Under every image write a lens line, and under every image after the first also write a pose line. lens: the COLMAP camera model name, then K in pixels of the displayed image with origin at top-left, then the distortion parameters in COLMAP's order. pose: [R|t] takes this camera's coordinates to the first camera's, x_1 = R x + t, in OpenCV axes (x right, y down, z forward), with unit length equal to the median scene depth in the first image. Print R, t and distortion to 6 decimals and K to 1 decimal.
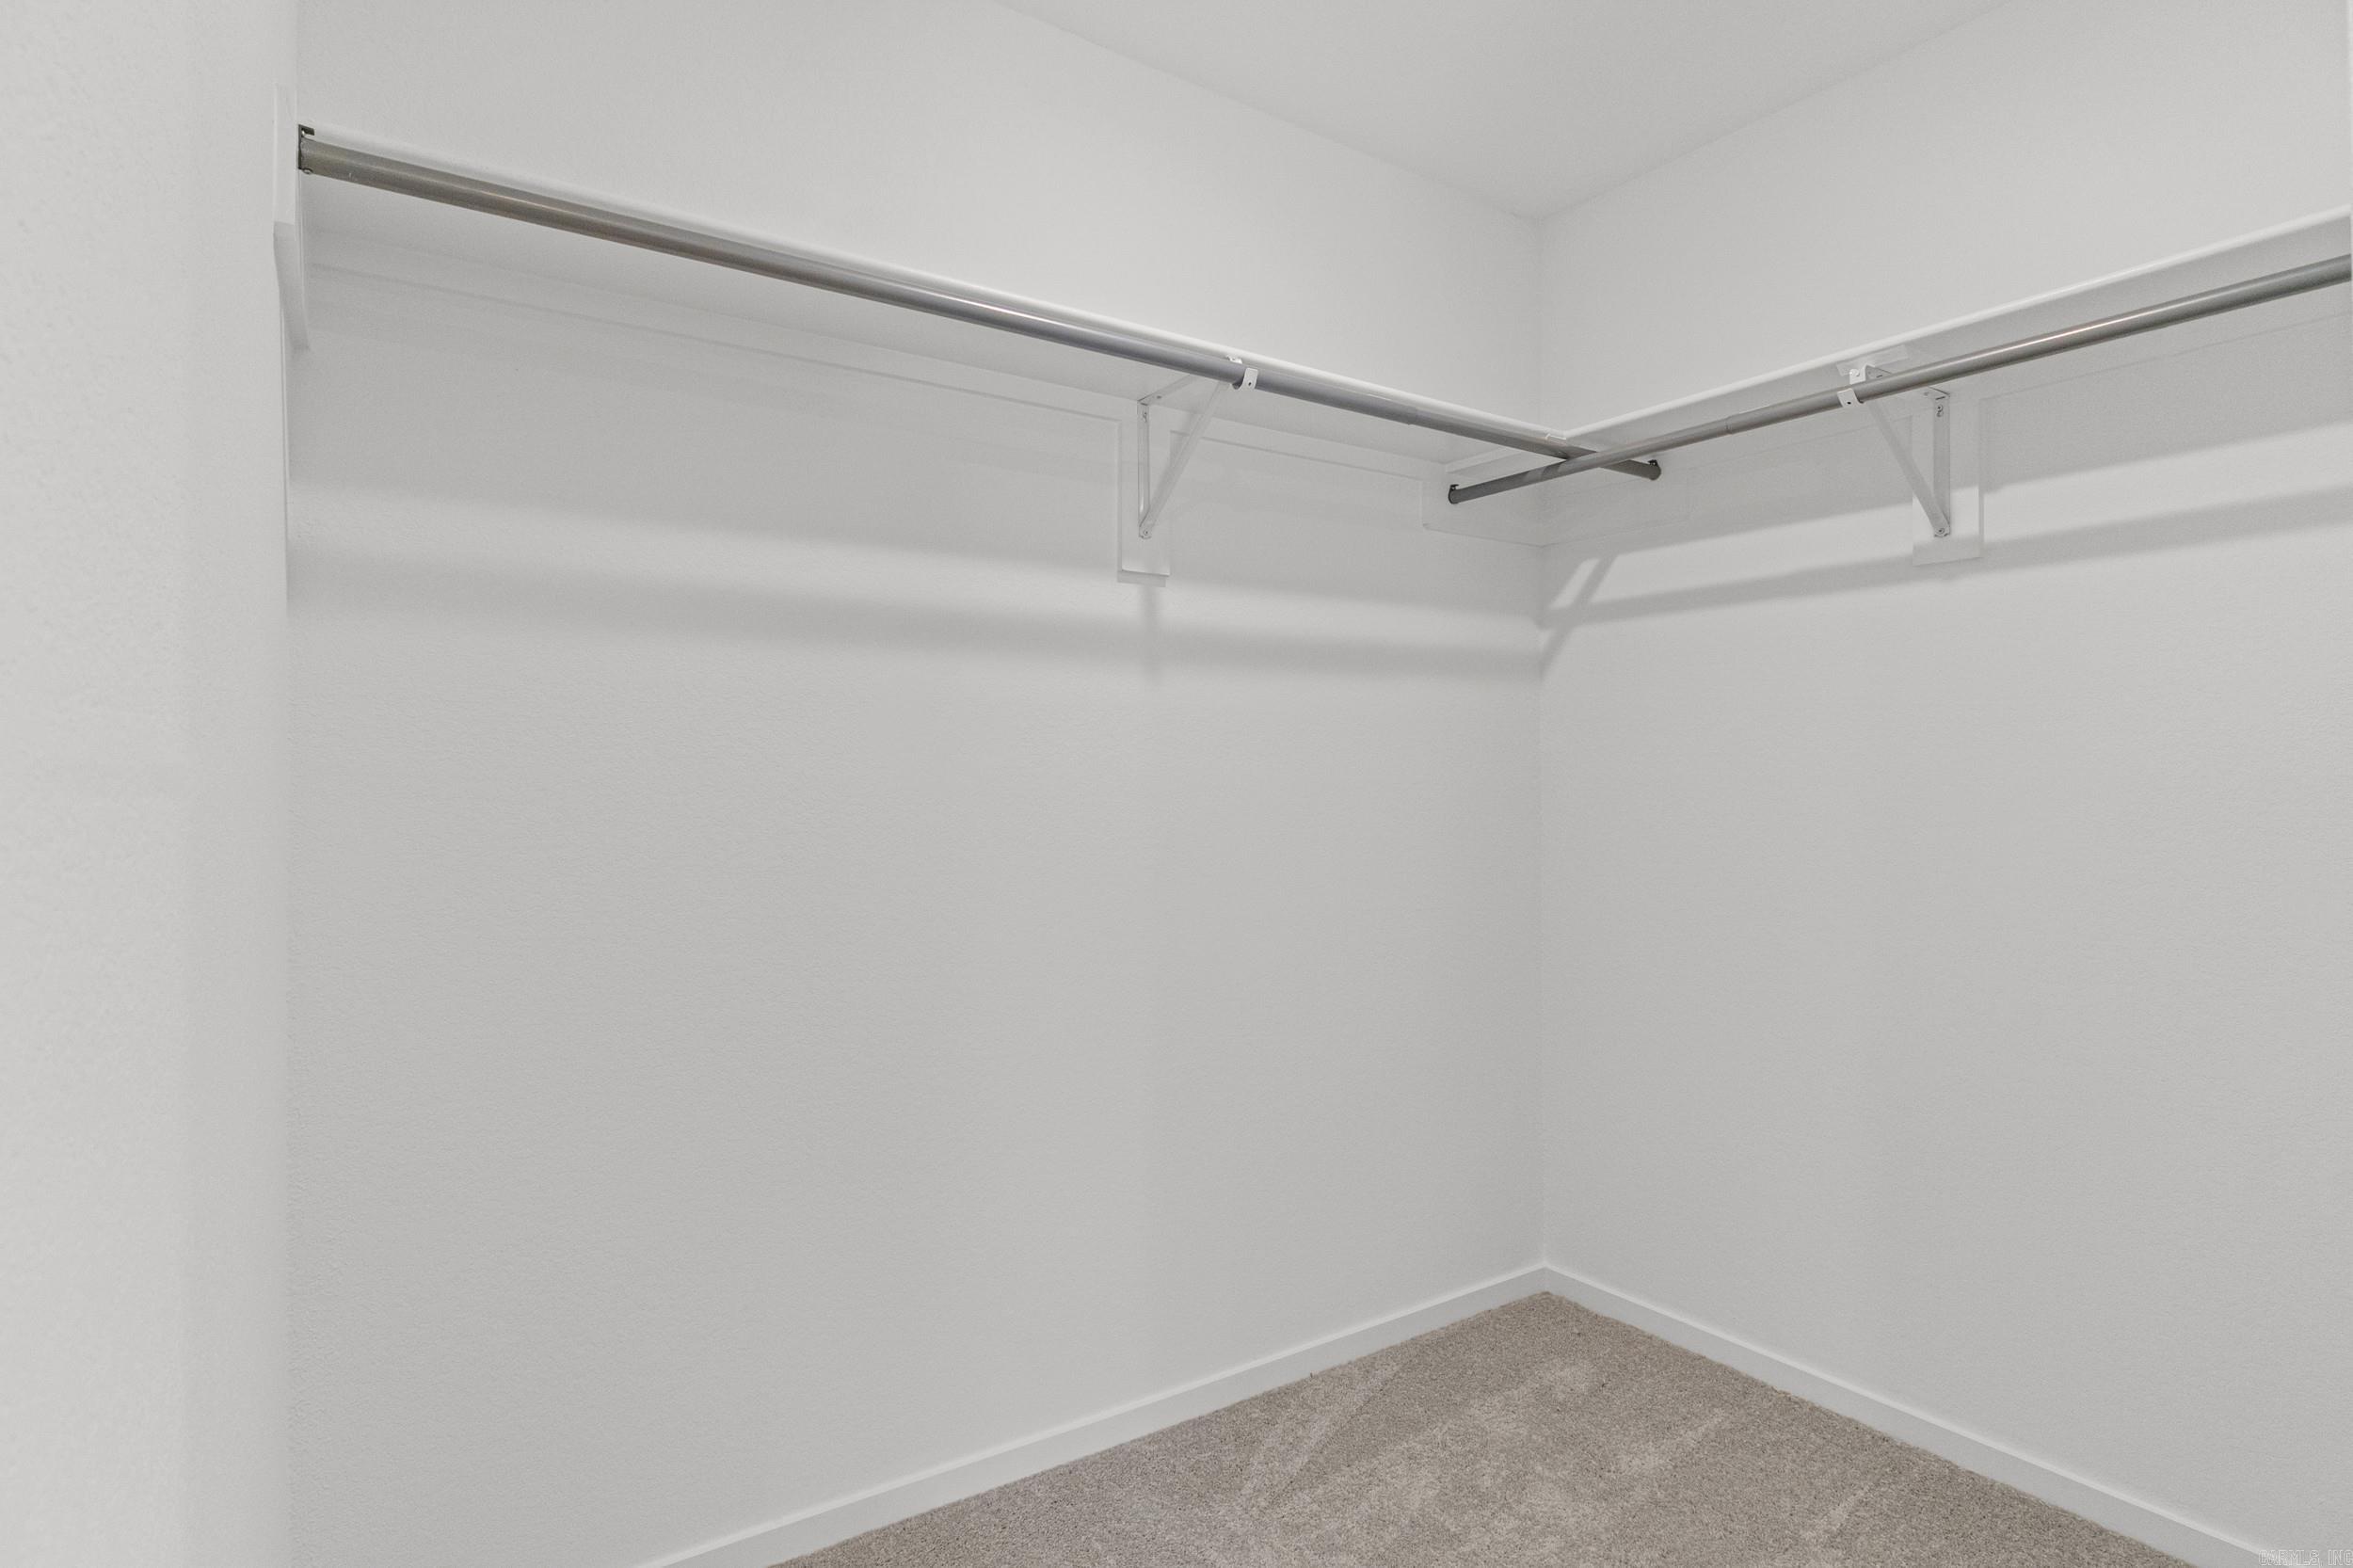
lens RADIAL K [[1194.2, 0, 1178.3], [0, 1194.2, 776.5], [0, 0, 1]] dist [-0.006029, -0.000678]
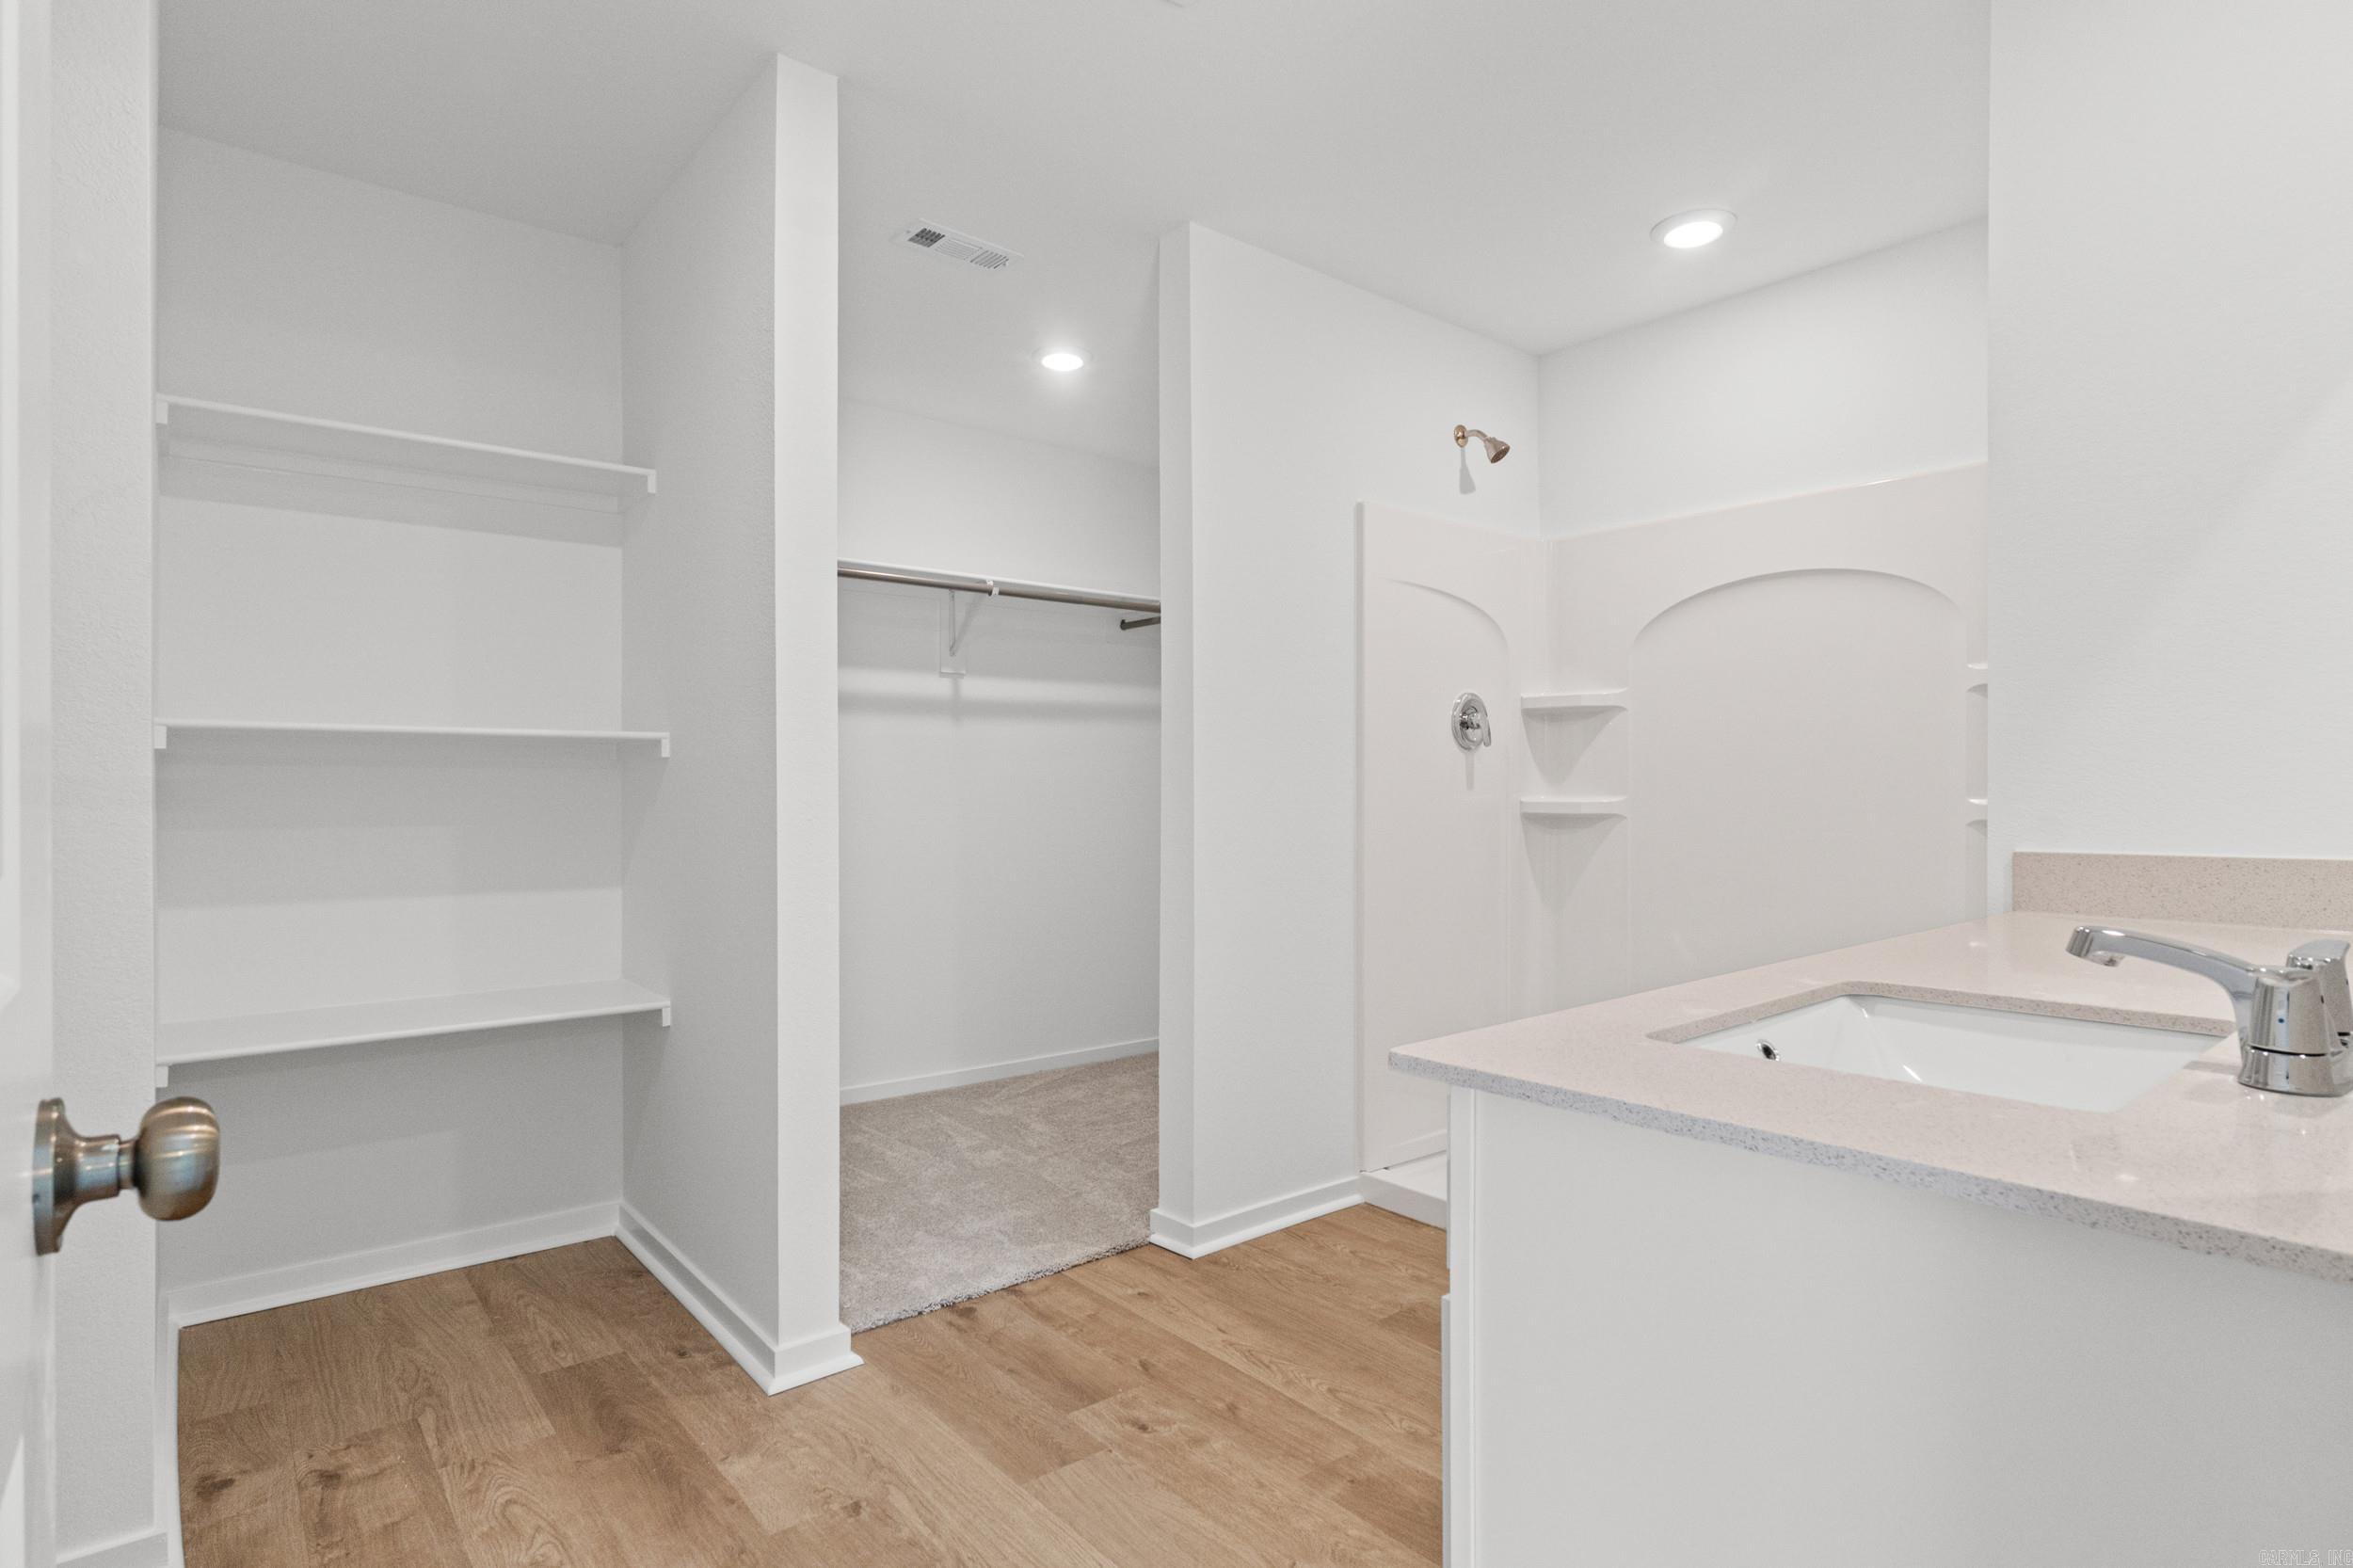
lens RADIAL K [[1194.2, 0, 1175.6], [0, 1194.2, 779.1], [0, 0, 1]] dist [-0.006029, -0.000678]
pose [[0.995528, -0.003382, 0.094401, 0.160109], [0.004719, 0.999892, -0.013939, 0.043089], [-0.094344, 0.014322, 0.995437, -1.087192]]
